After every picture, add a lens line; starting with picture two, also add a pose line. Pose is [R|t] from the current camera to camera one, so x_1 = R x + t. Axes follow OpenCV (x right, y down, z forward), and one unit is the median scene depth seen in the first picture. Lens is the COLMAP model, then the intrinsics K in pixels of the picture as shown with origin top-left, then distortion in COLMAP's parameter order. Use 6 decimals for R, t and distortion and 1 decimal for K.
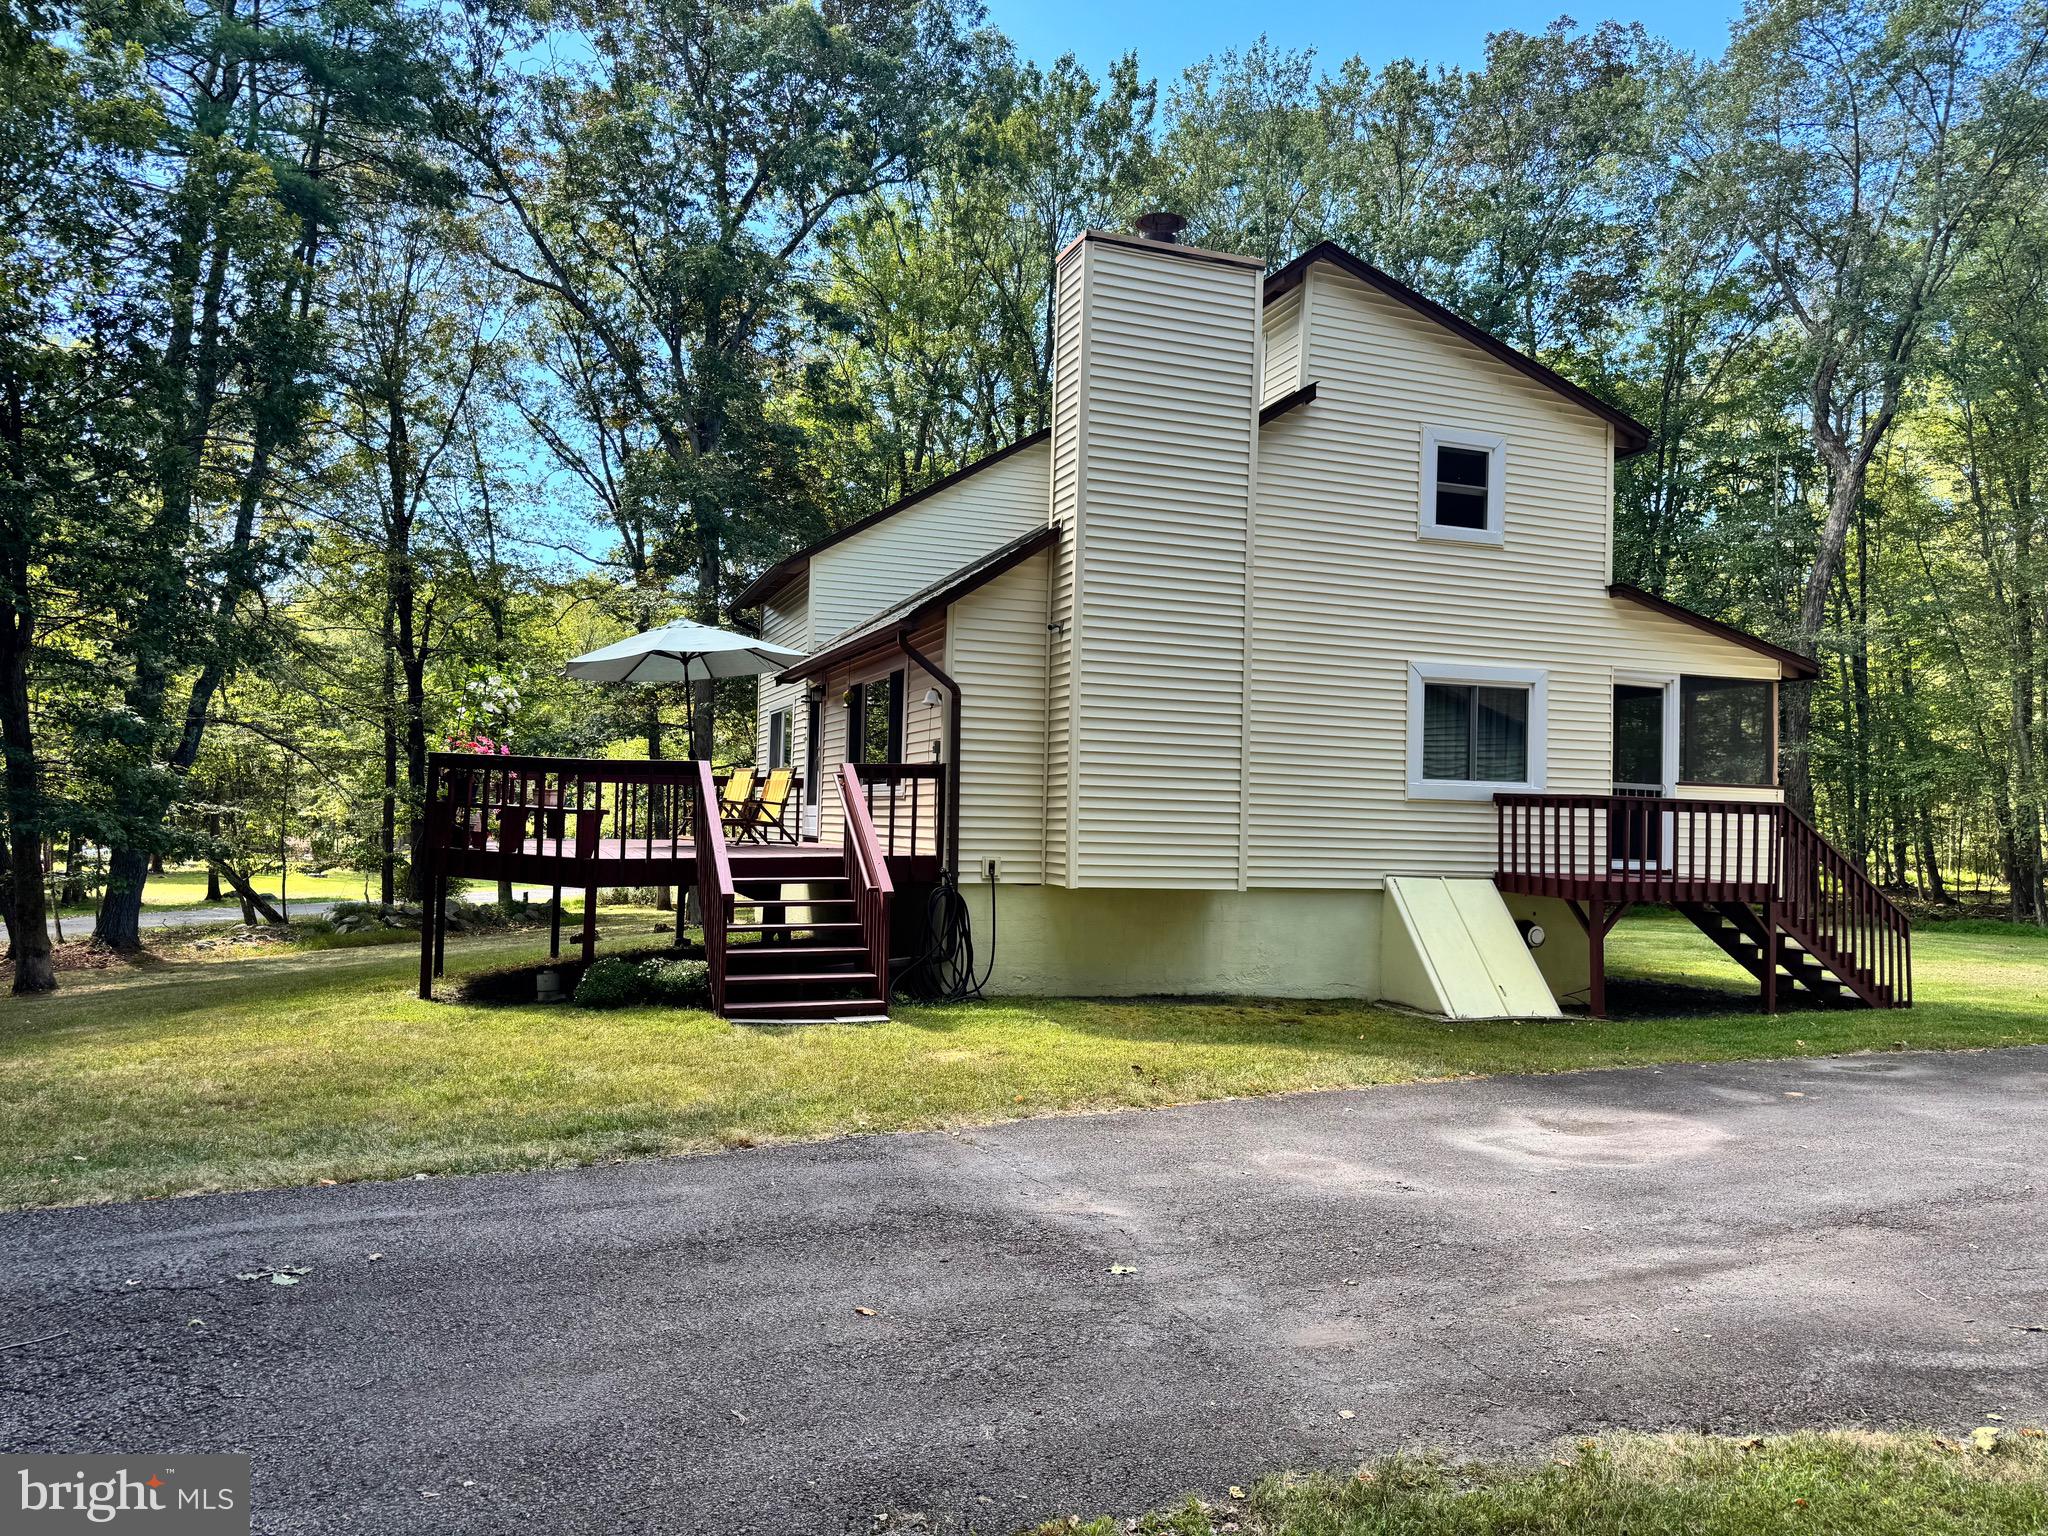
lens RADIAL K [[1446.6, 0, 1021.9], [0, 1446.6, 768.3], [0, 0, 1]] dist [-0.004001, -0.006364]
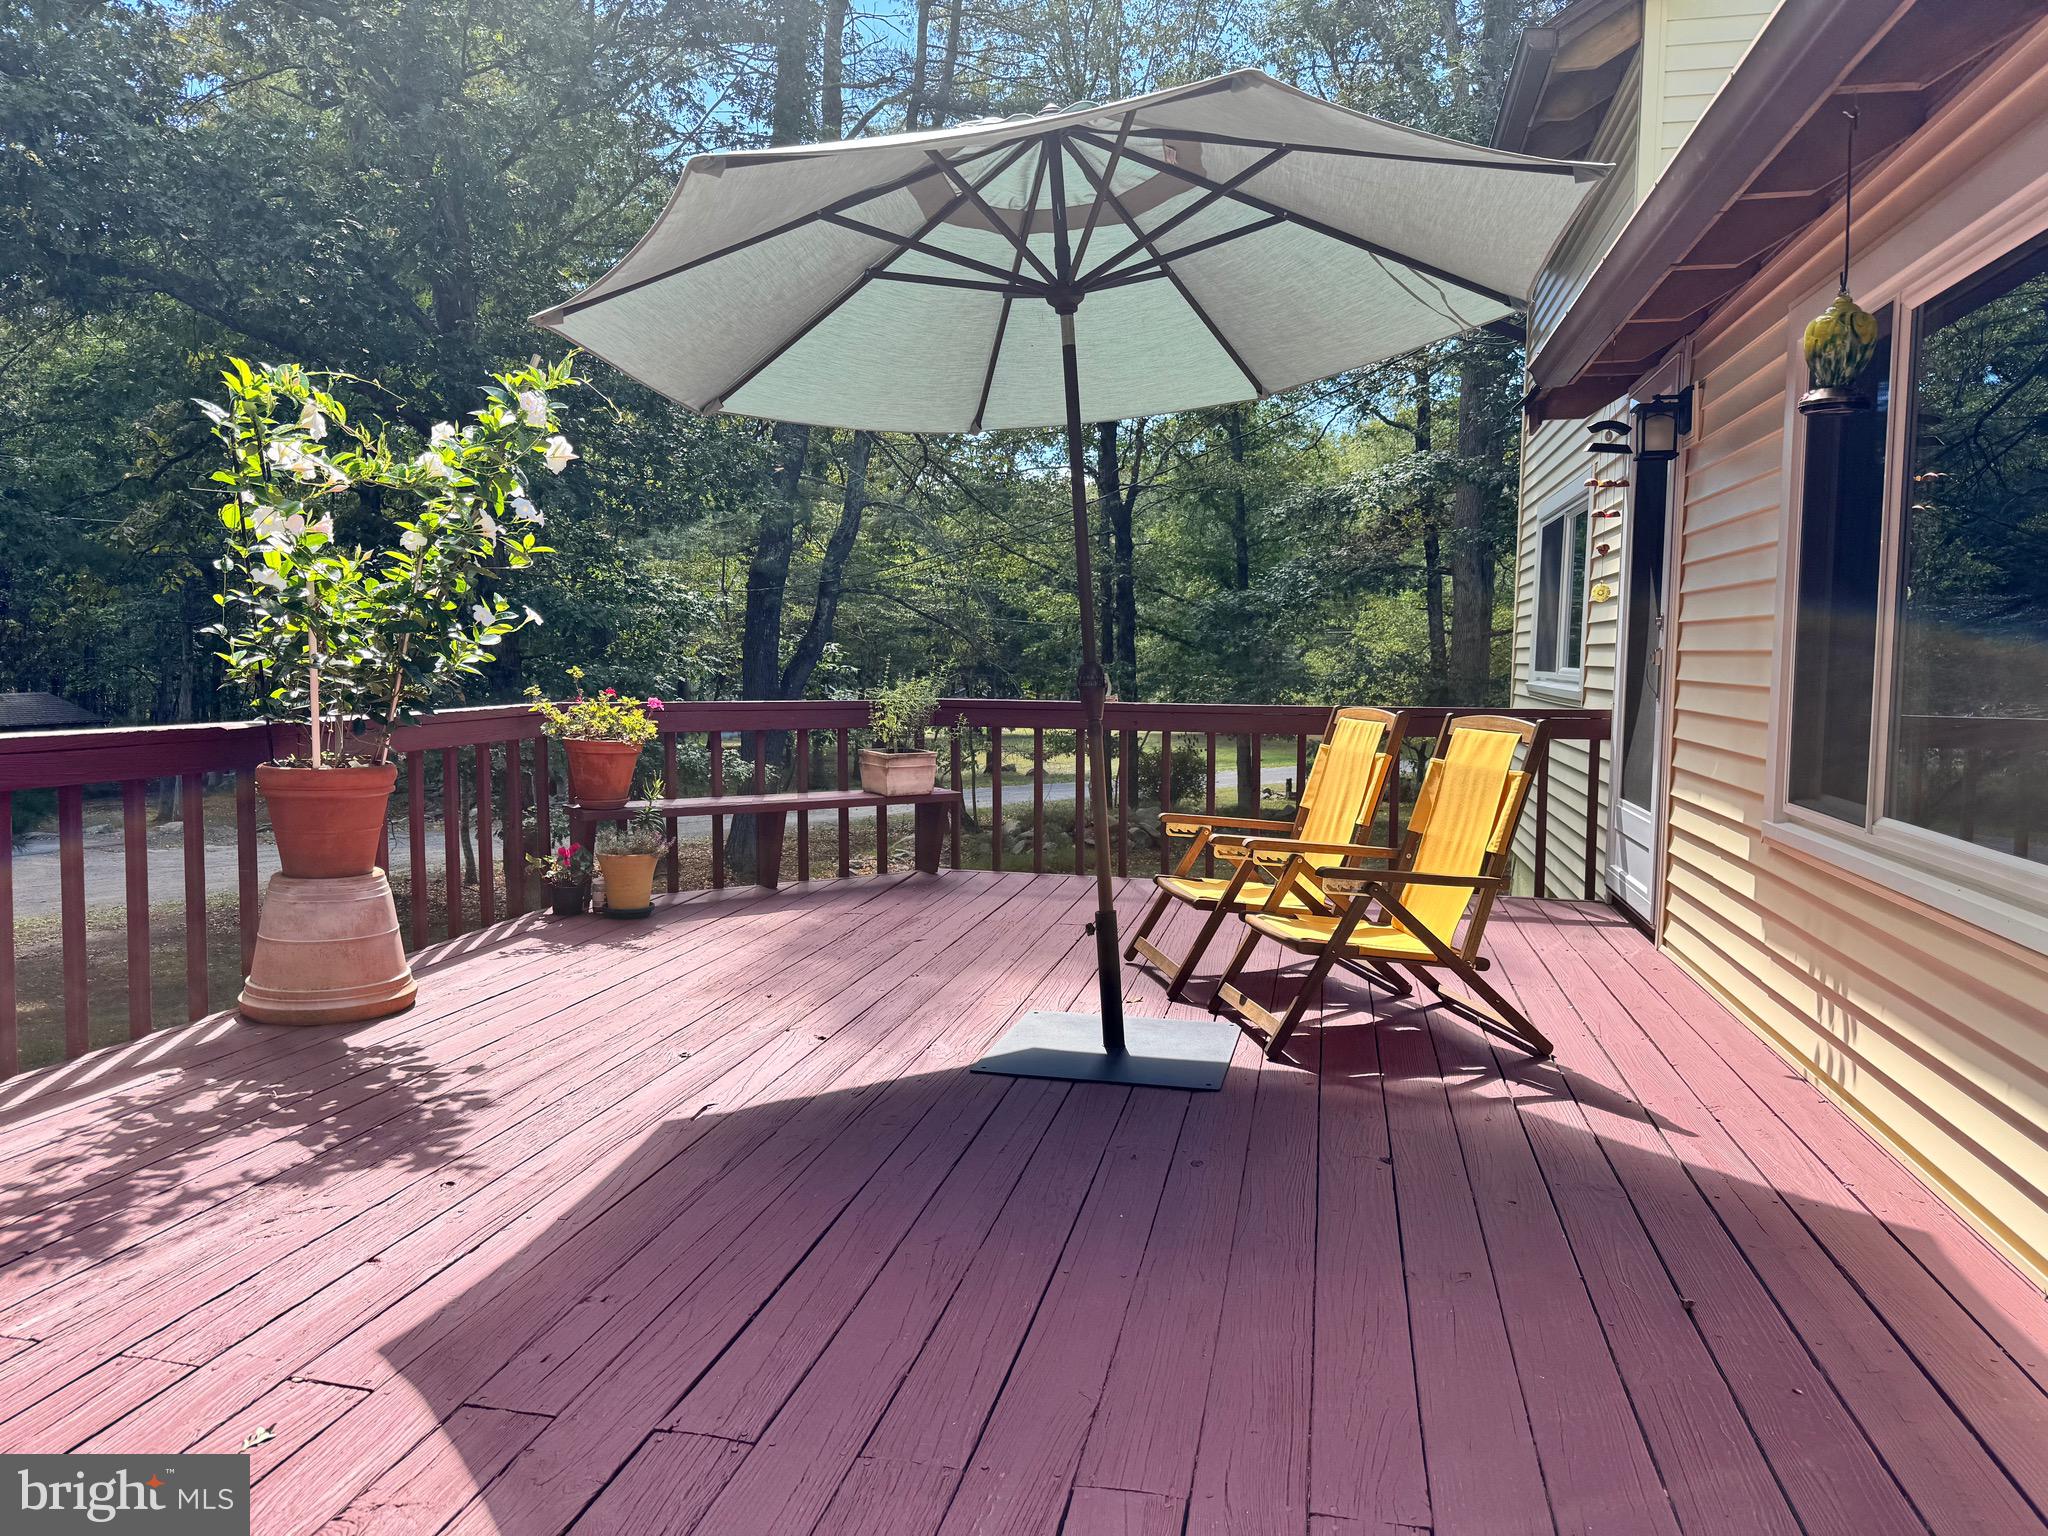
lens RADIAL K [[1446.6, 0, 1021.9], [0, 1446.6, 766.8], [0, 0, 1]] dist [-0.004001, -0.006364]
pose [[0.847650, 0.025847, -0.529926, -0.091967], [0.027657, 0.995302, 0.092785, -0.013355], [0.529835, -0.093306, 0.842953, 0.663421]]
